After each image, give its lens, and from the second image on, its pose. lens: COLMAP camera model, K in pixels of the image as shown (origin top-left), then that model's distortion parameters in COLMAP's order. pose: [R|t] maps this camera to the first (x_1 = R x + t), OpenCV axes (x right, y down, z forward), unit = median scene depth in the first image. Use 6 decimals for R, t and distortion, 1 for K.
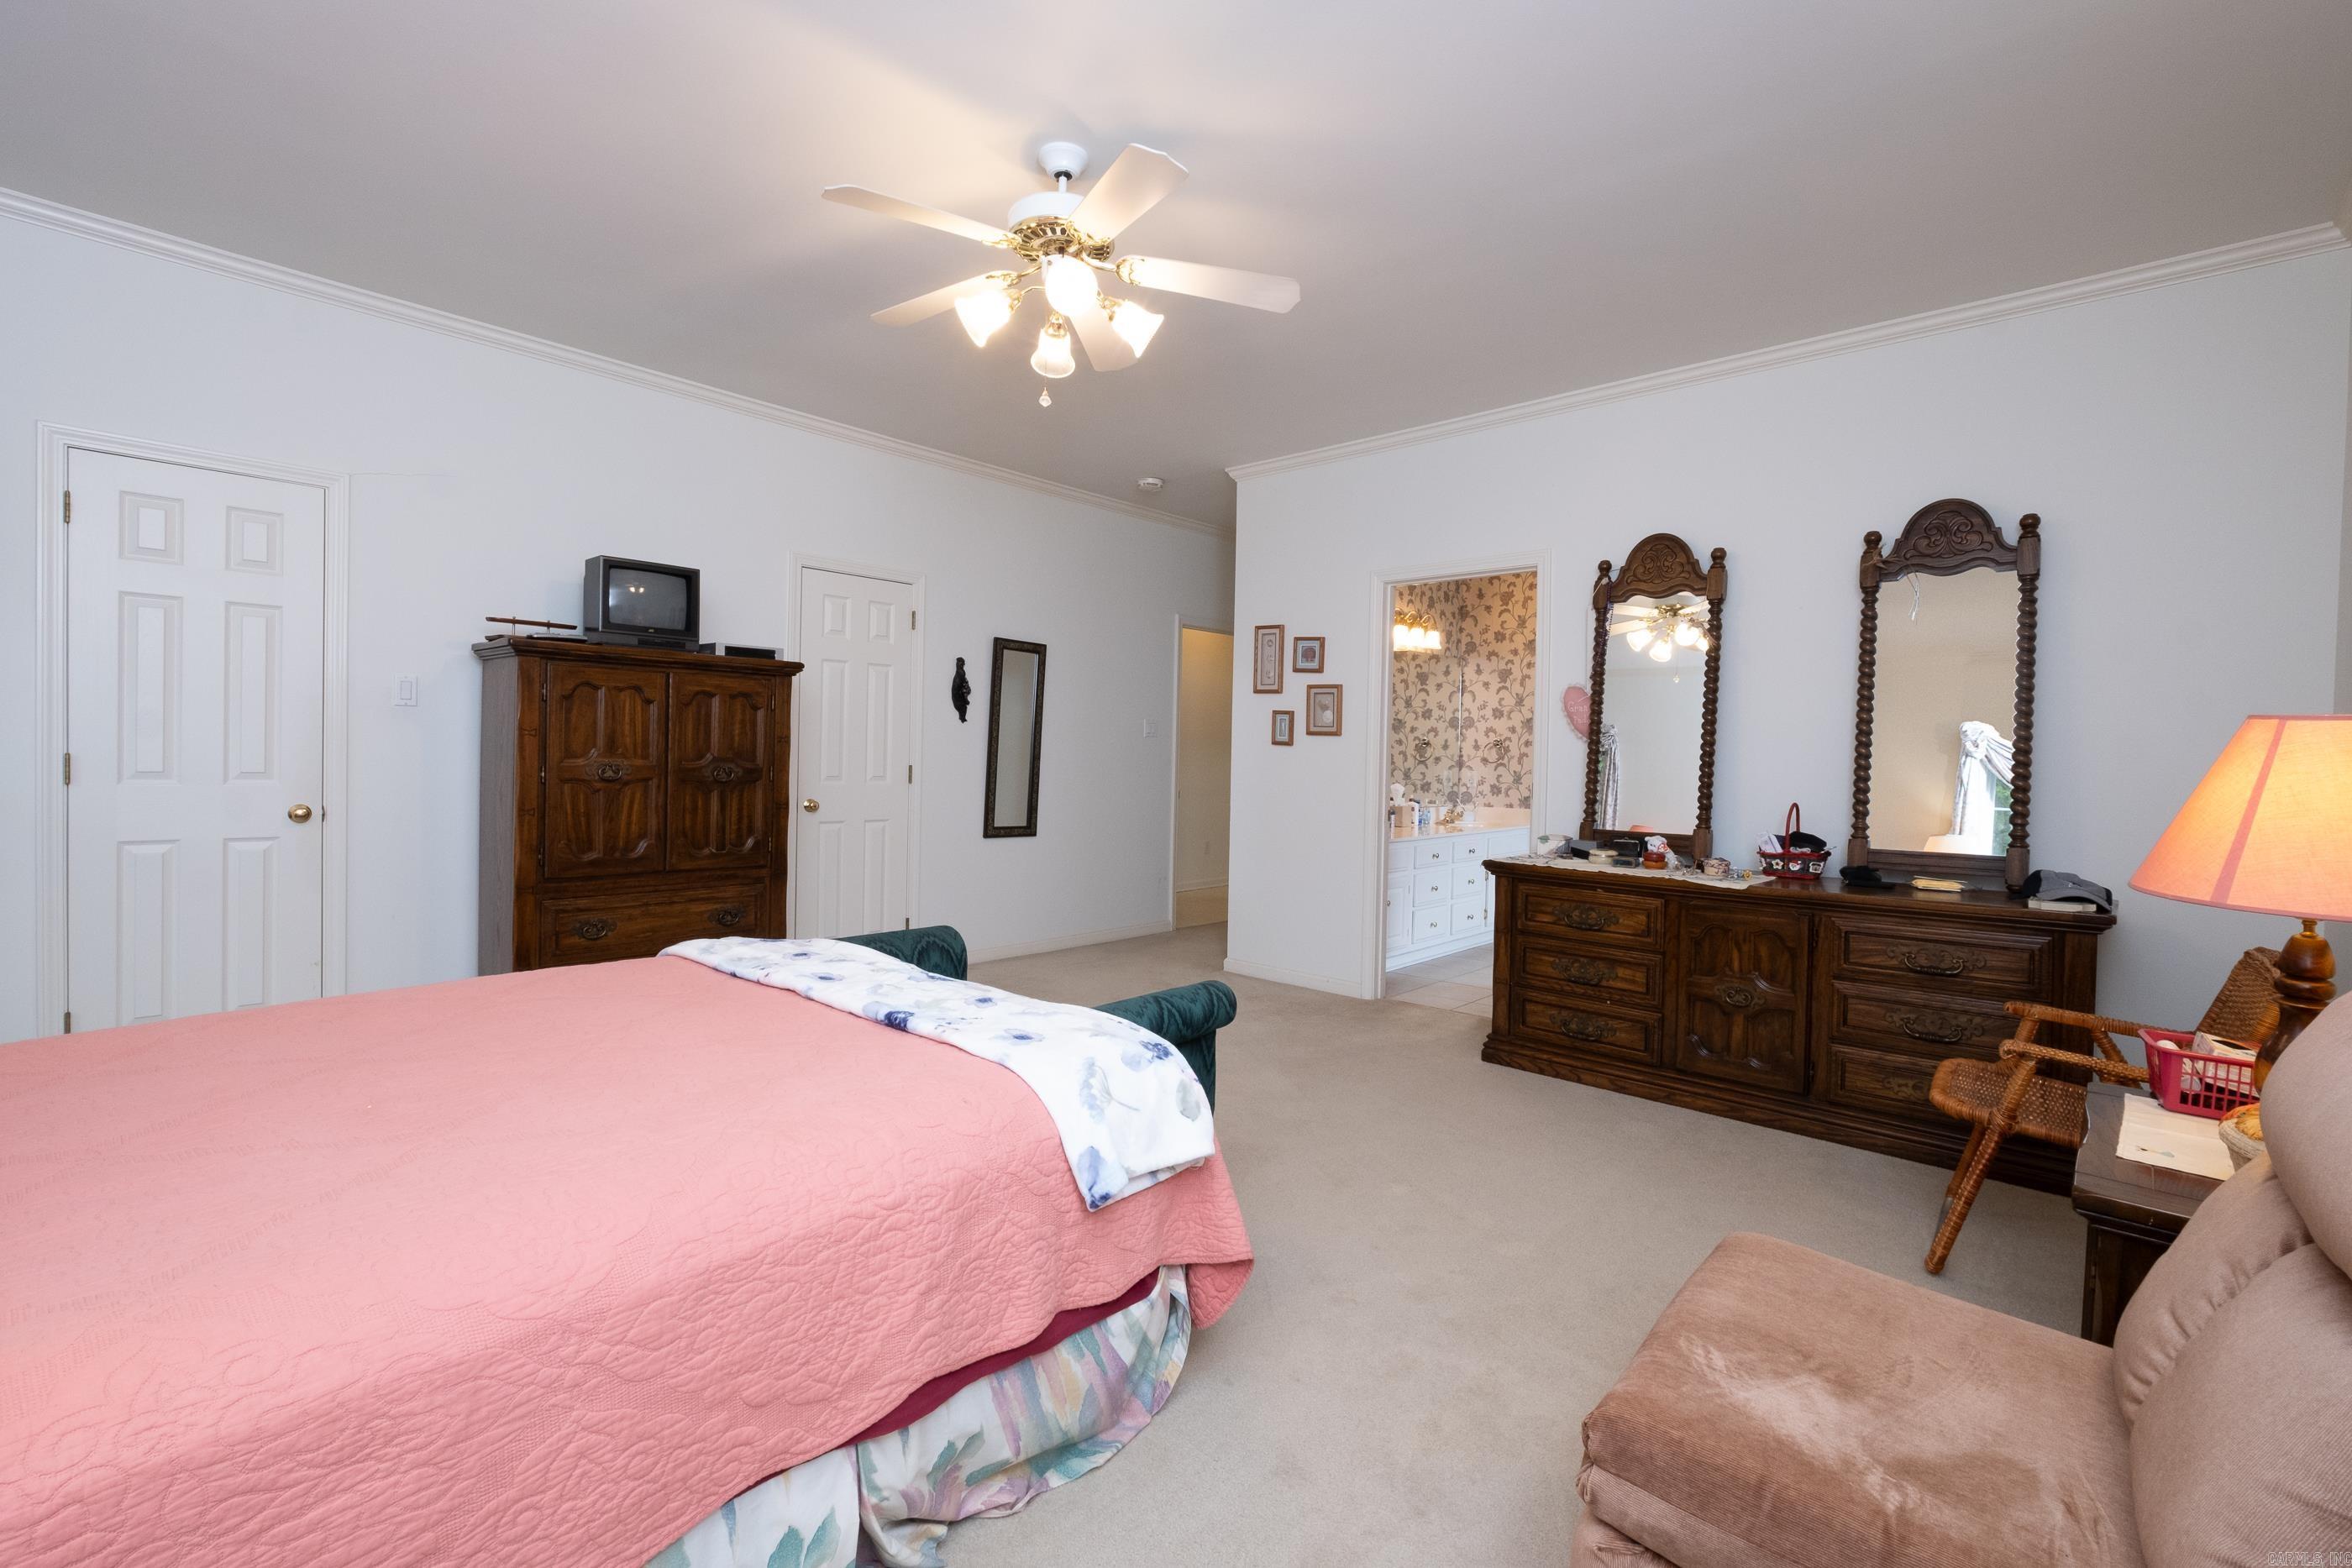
lens RADIAL K [[1068.1, 0, 1176.0], [0, 1068.1, 784.0], [0, 0, 1]] dist [-0.001020, -0.000249]
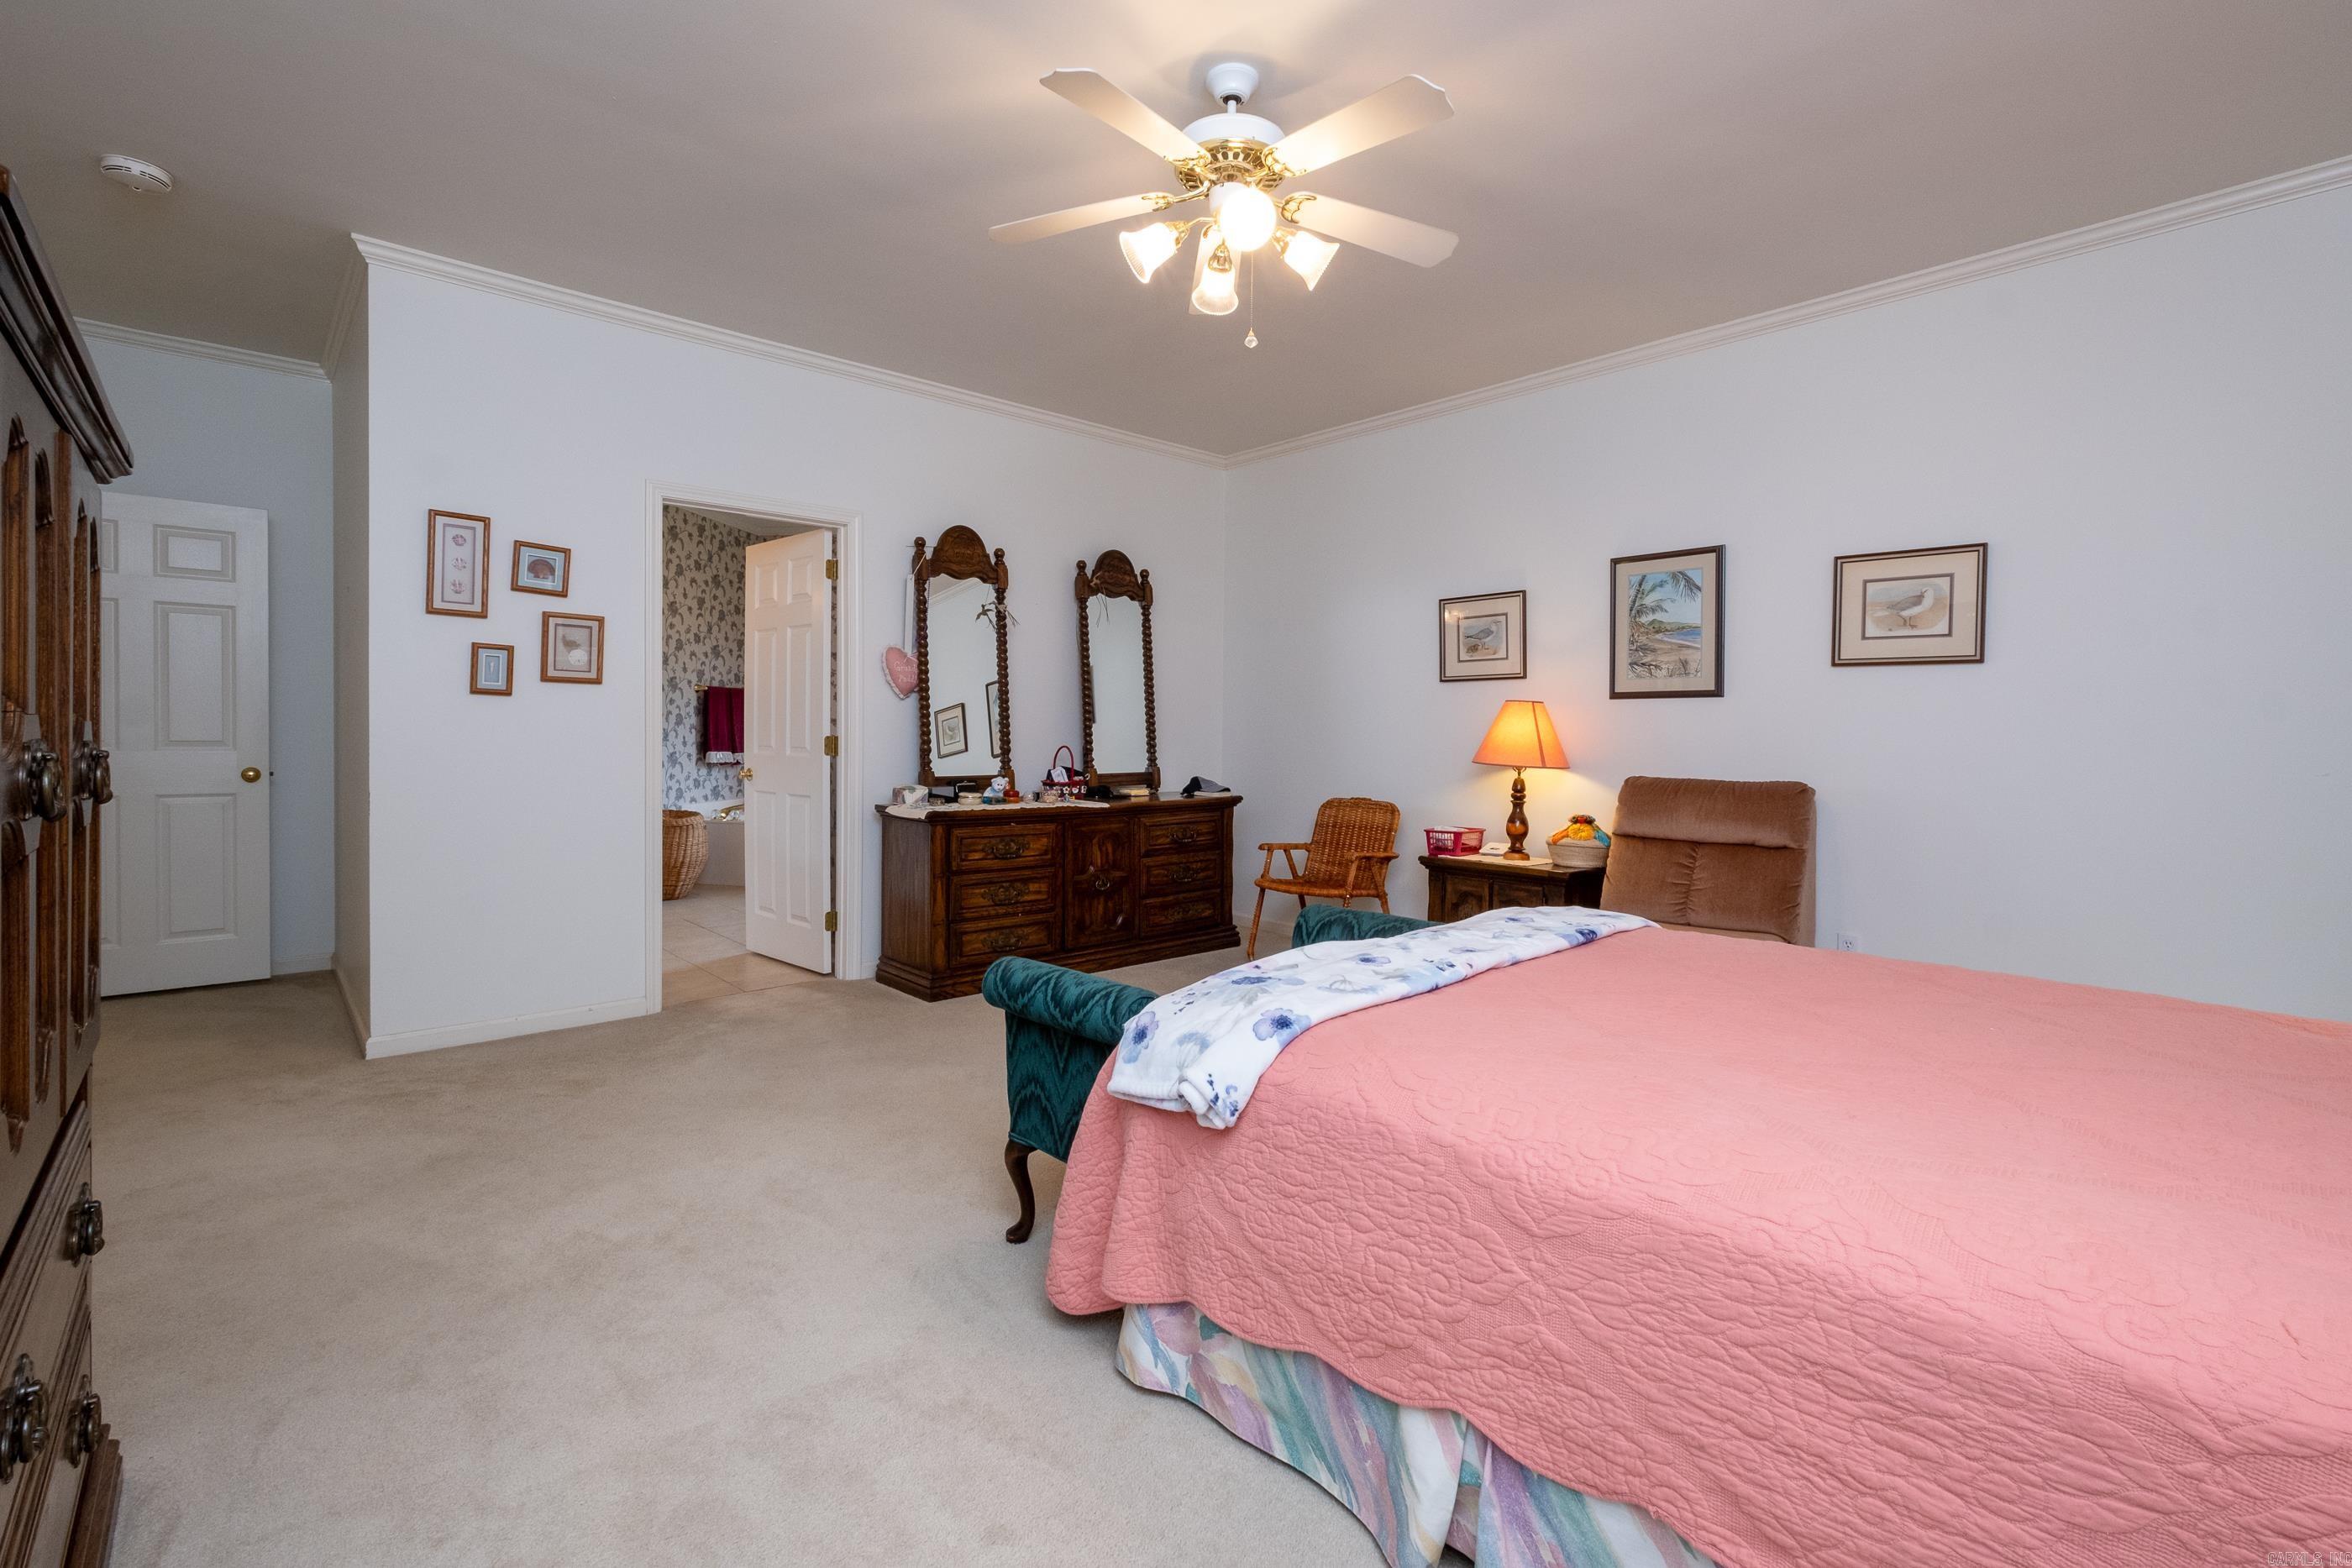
lens RADIAL K [[1050.5, 0, 1198.0], [0, 1050.5, 760.9], [0, 0, 1]] dist [-0.000268, 0.000141]
pose [[0.073519, -0.052155, 0.995929, -0.724118], [0.017594, 0.998544, 0.050993, -0.027025], [-0.997139, 0.013774, 0.074330, 0.666628]]
